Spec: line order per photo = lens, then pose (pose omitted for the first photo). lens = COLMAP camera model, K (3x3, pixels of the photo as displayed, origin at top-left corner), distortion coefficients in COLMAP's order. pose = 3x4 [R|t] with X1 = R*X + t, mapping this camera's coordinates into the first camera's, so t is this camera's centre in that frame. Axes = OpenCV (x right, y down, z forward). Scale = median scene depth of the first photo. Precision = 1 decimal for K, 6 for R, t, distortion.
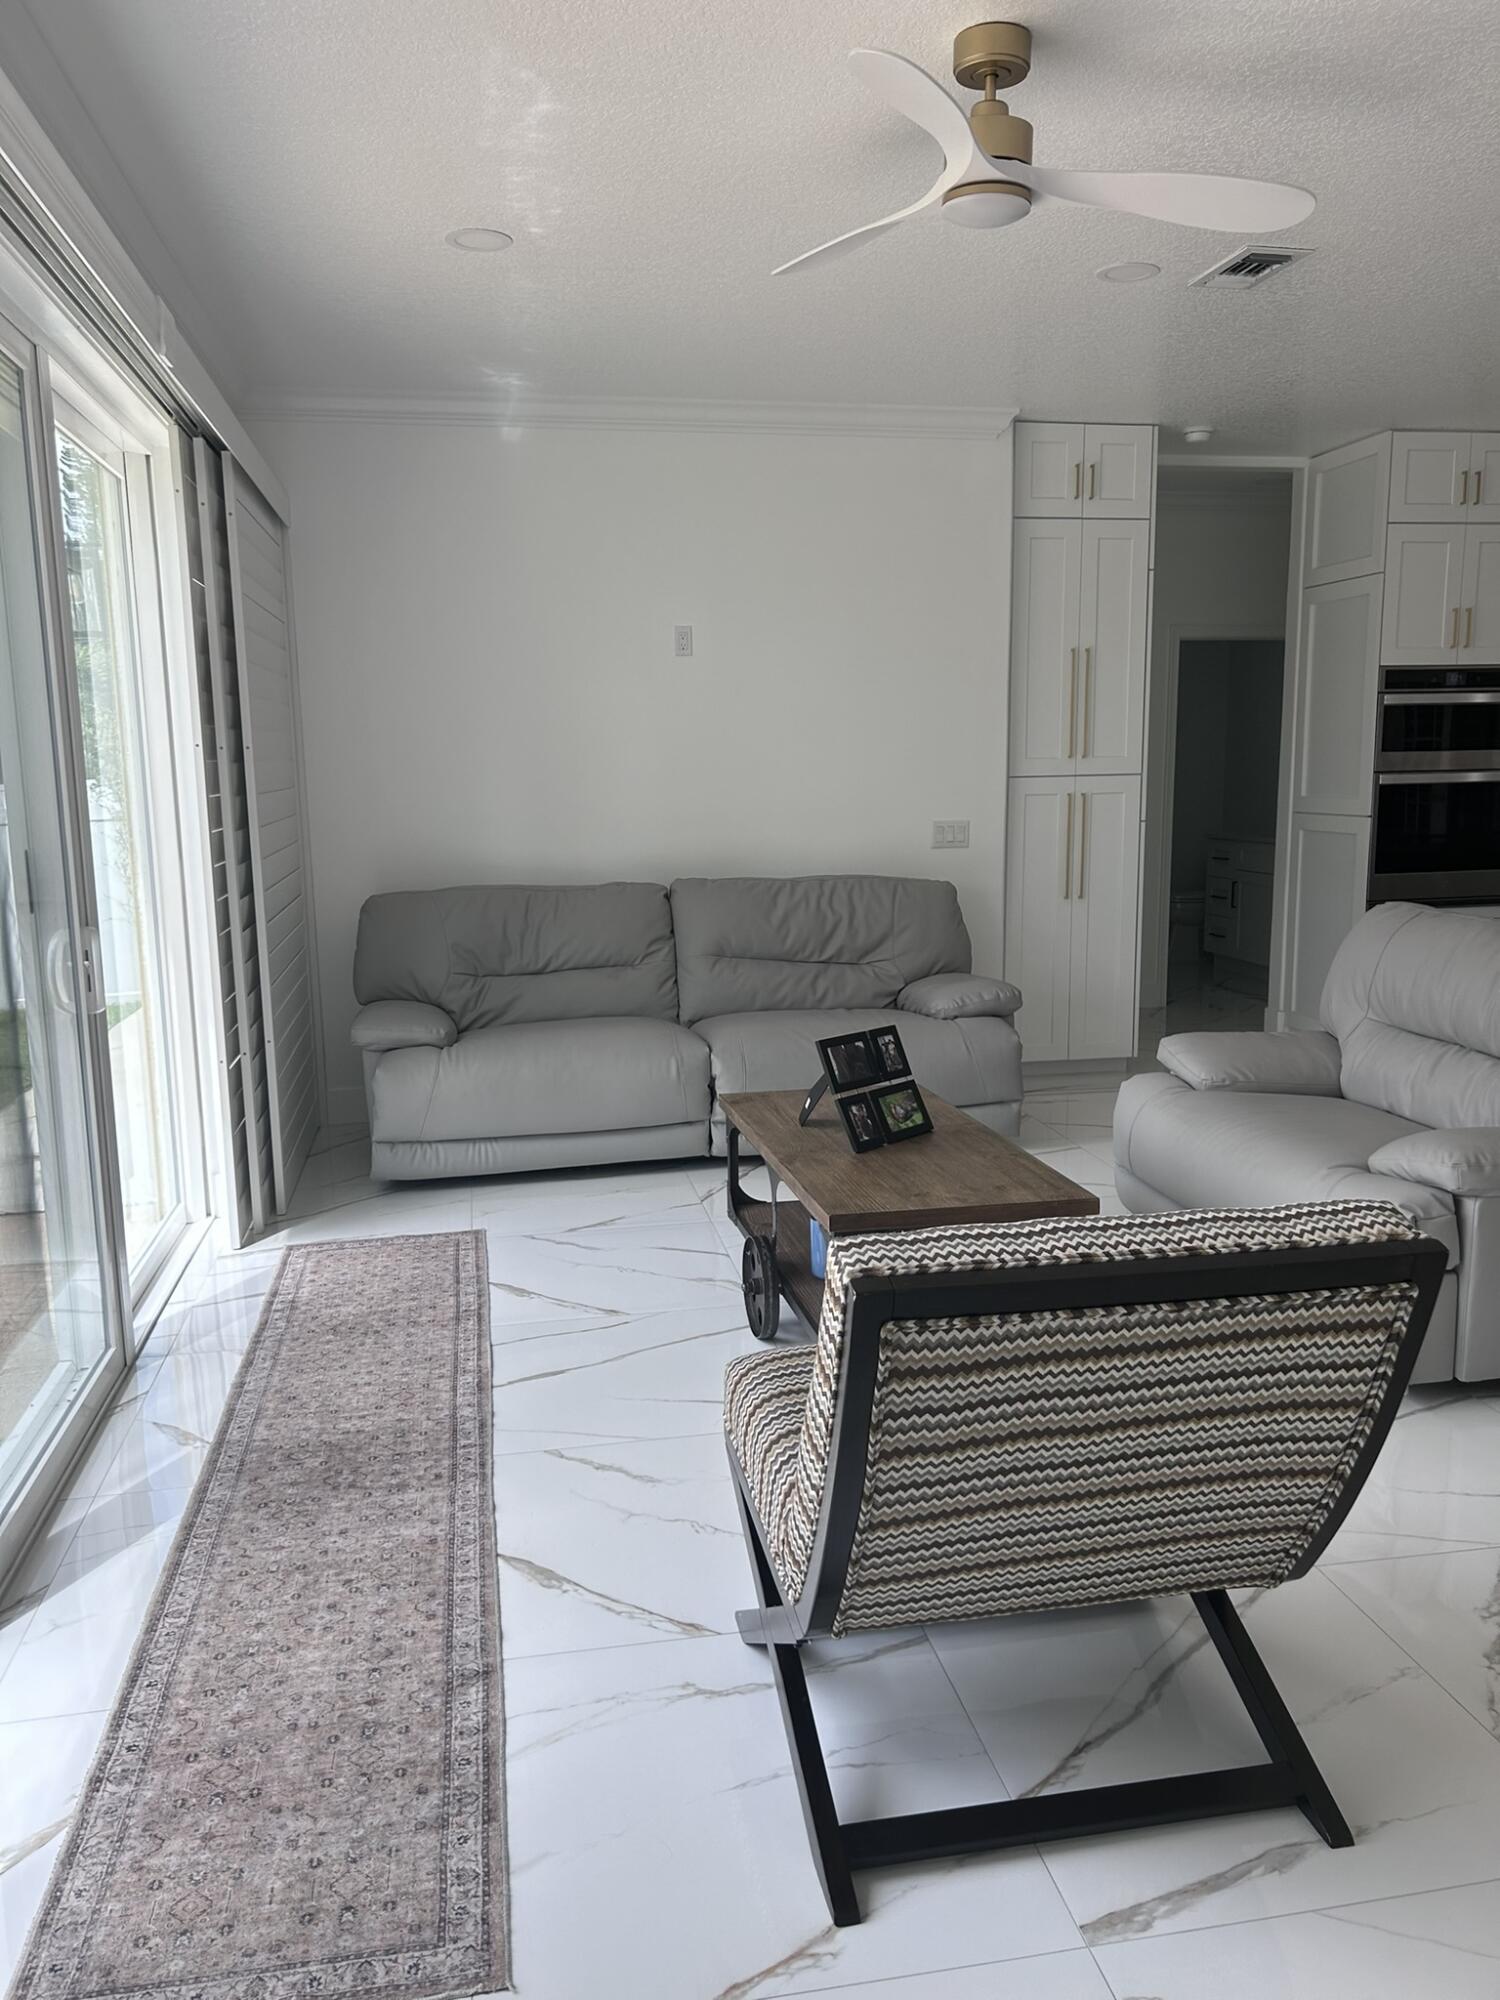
lens RADIAL K [[1492.0, 0, 750.0], [0, 1492.0, 1000.0], [0, 0, 1]] dist [0.053083, -0.047571]
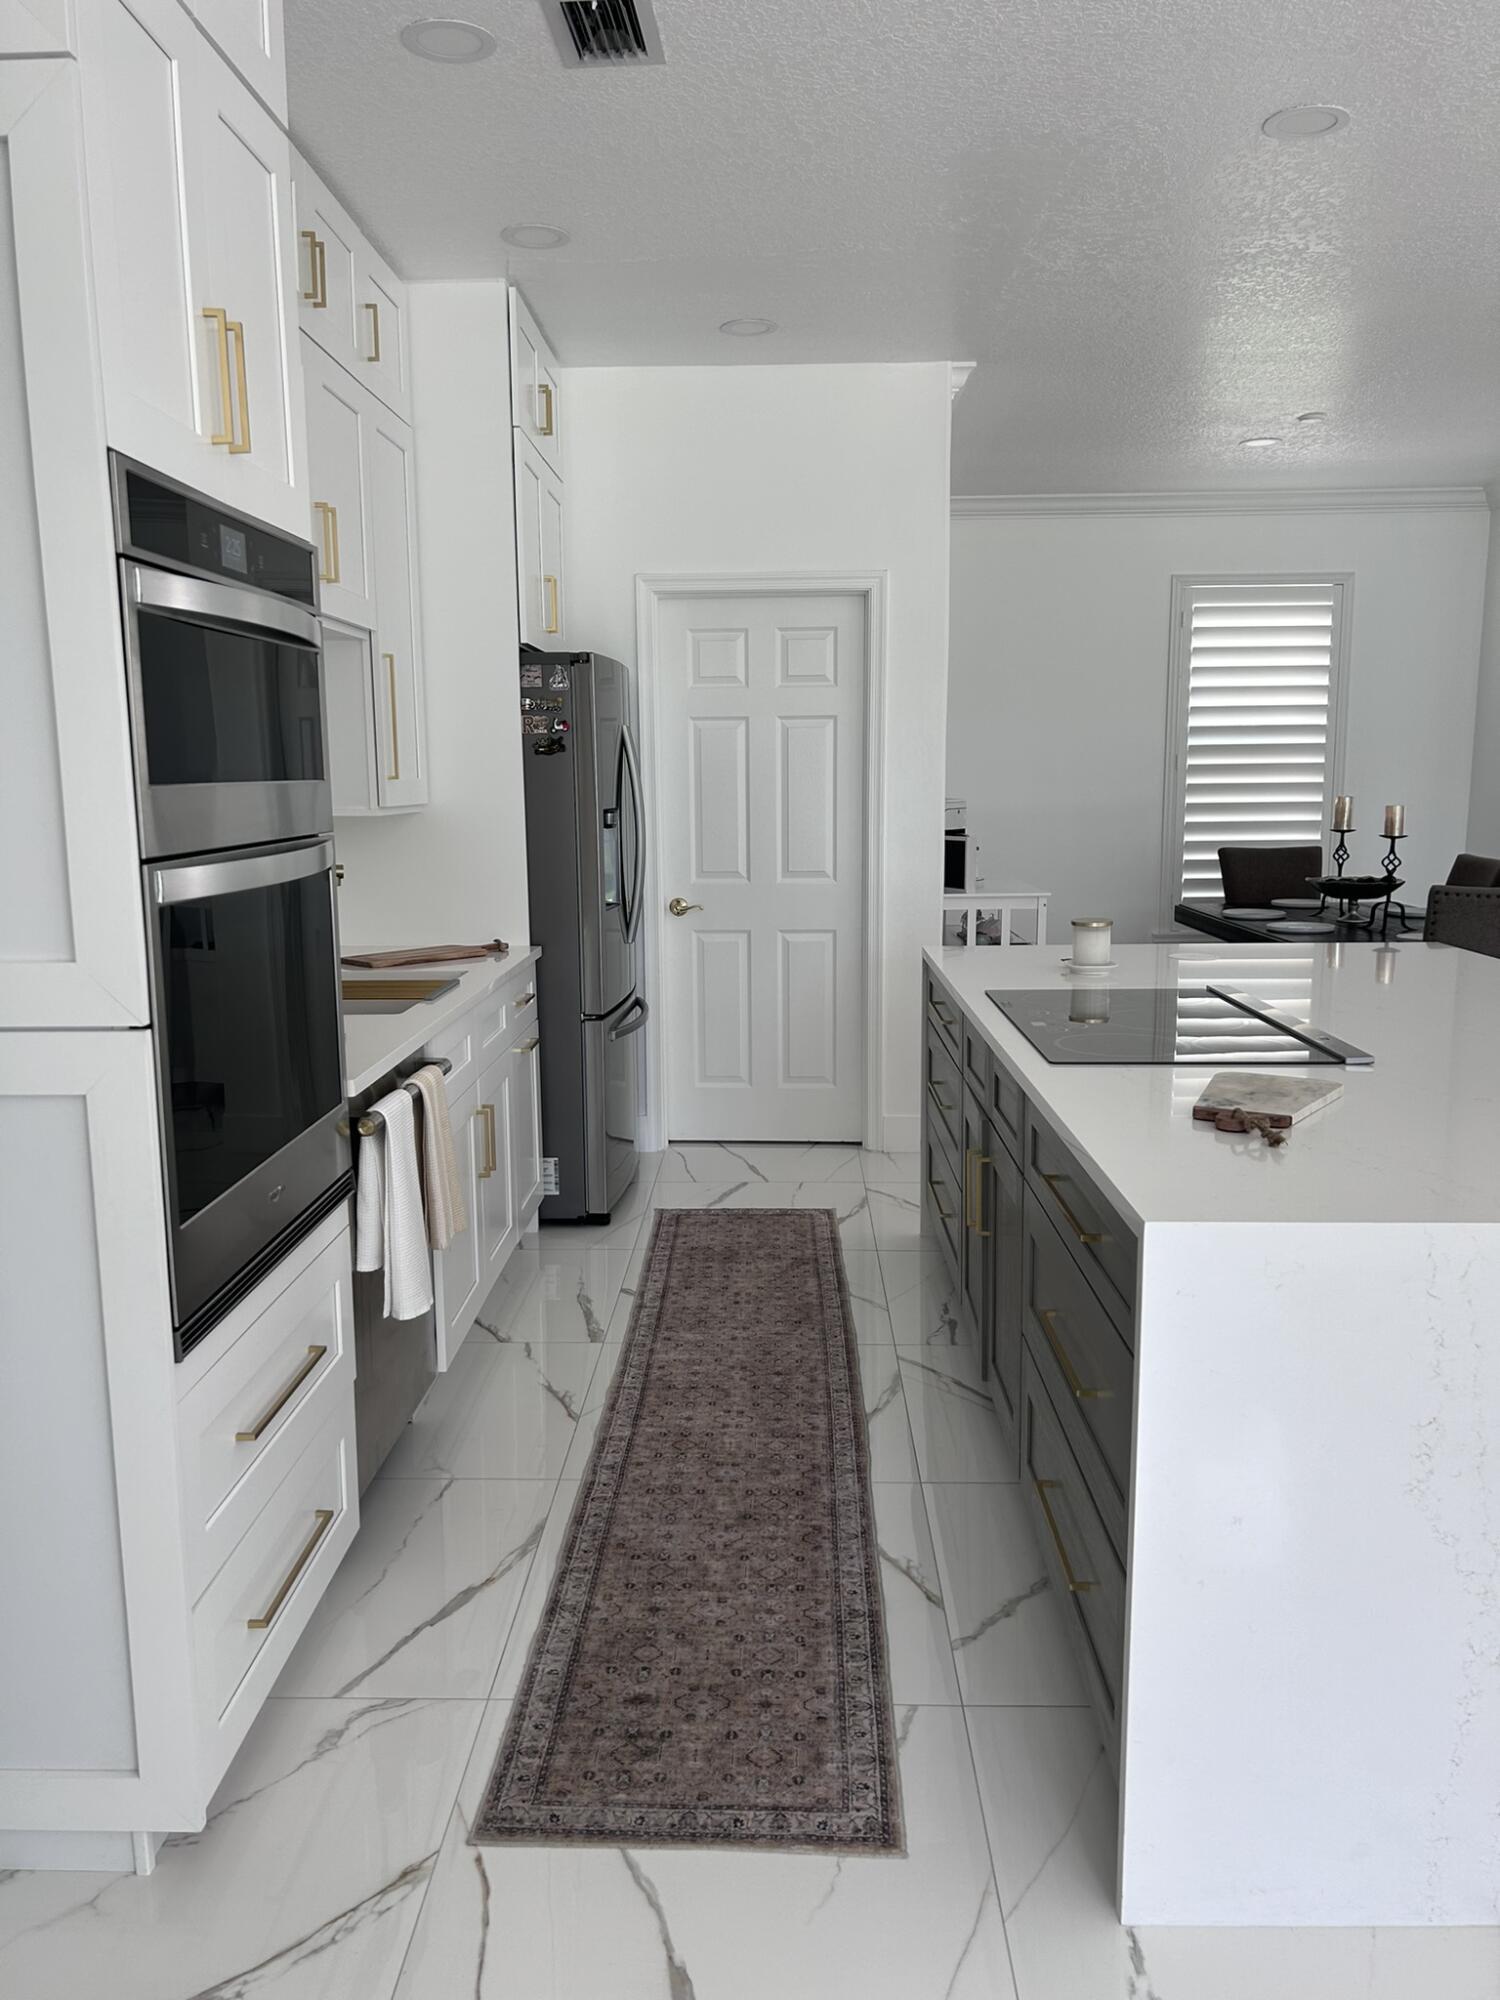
lens RADIAL K [[1497.2, 0, 748.0], [0, 1497.2, 1009.9], [0, 0, 1]] dist [0.041123, -0.046946]
pose [[0.216564, -0.141904, 0.965900, 0.182751], [0.162265, 0.980850, 0.107719, -0.138712], [-0.962689, 0.133404, 0.235443, 0.847470]]
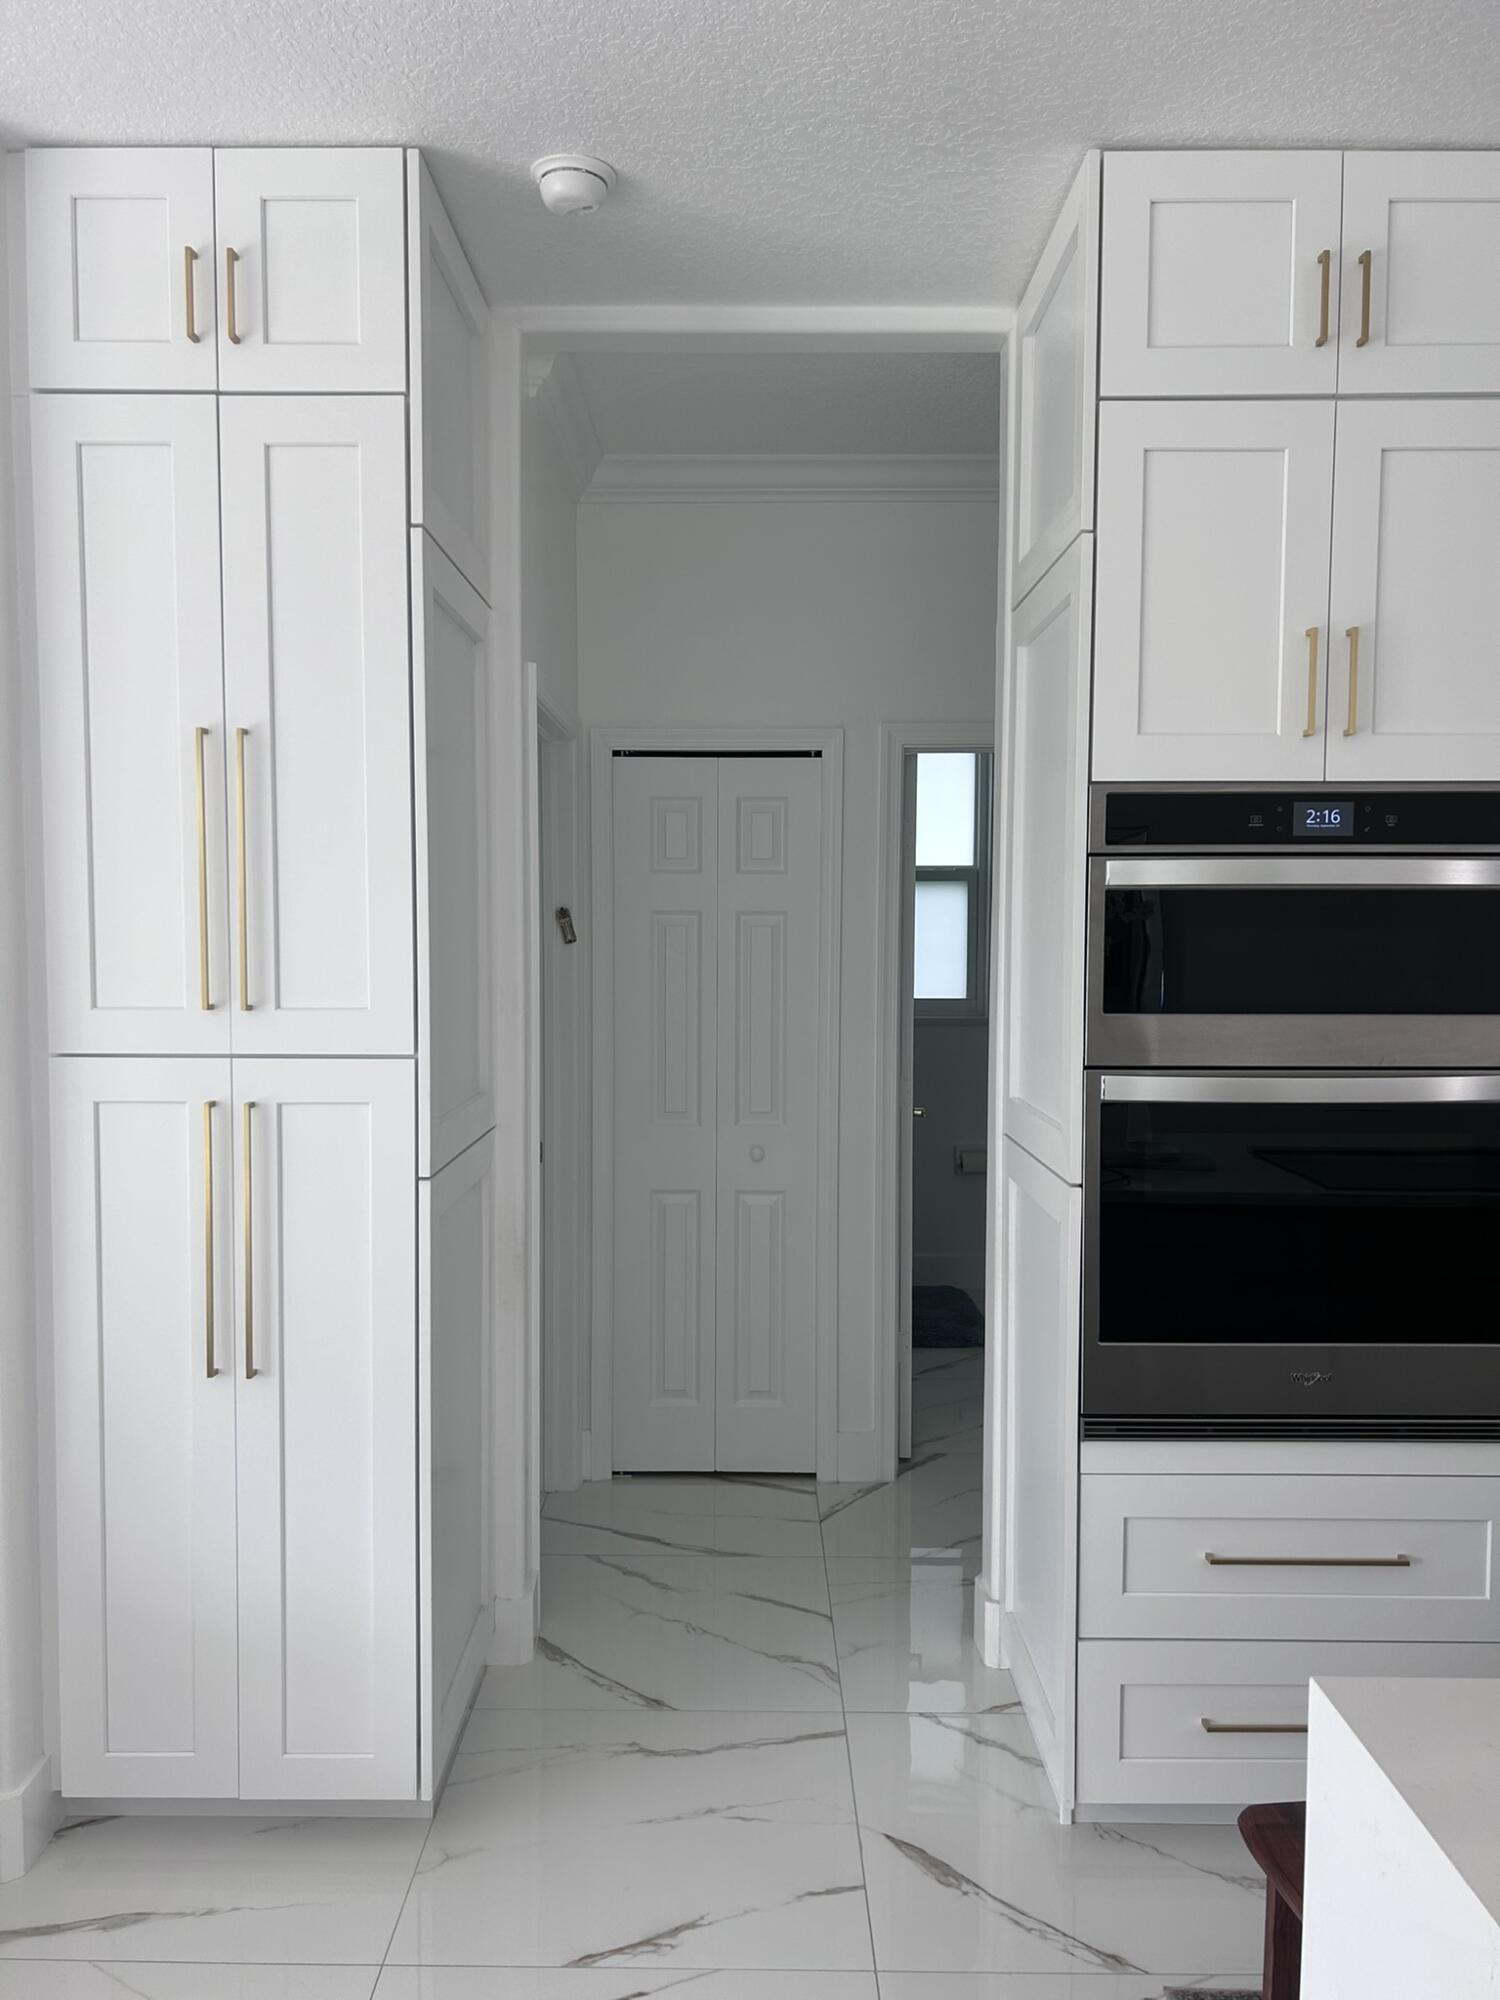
lens RADIAL K [[1497.2, 0, 748.0], [0, 1497.2, 1009.9], [0, 0, 1]] dist [0.041123, -0.046946]
pose [[0.980832, 0.027390, -0.192922, 0.407897], [-0.047907, 0.993579, -0.102500, -0.125256], [0.188876, 0.109778, 0.975846, 0.633652]]
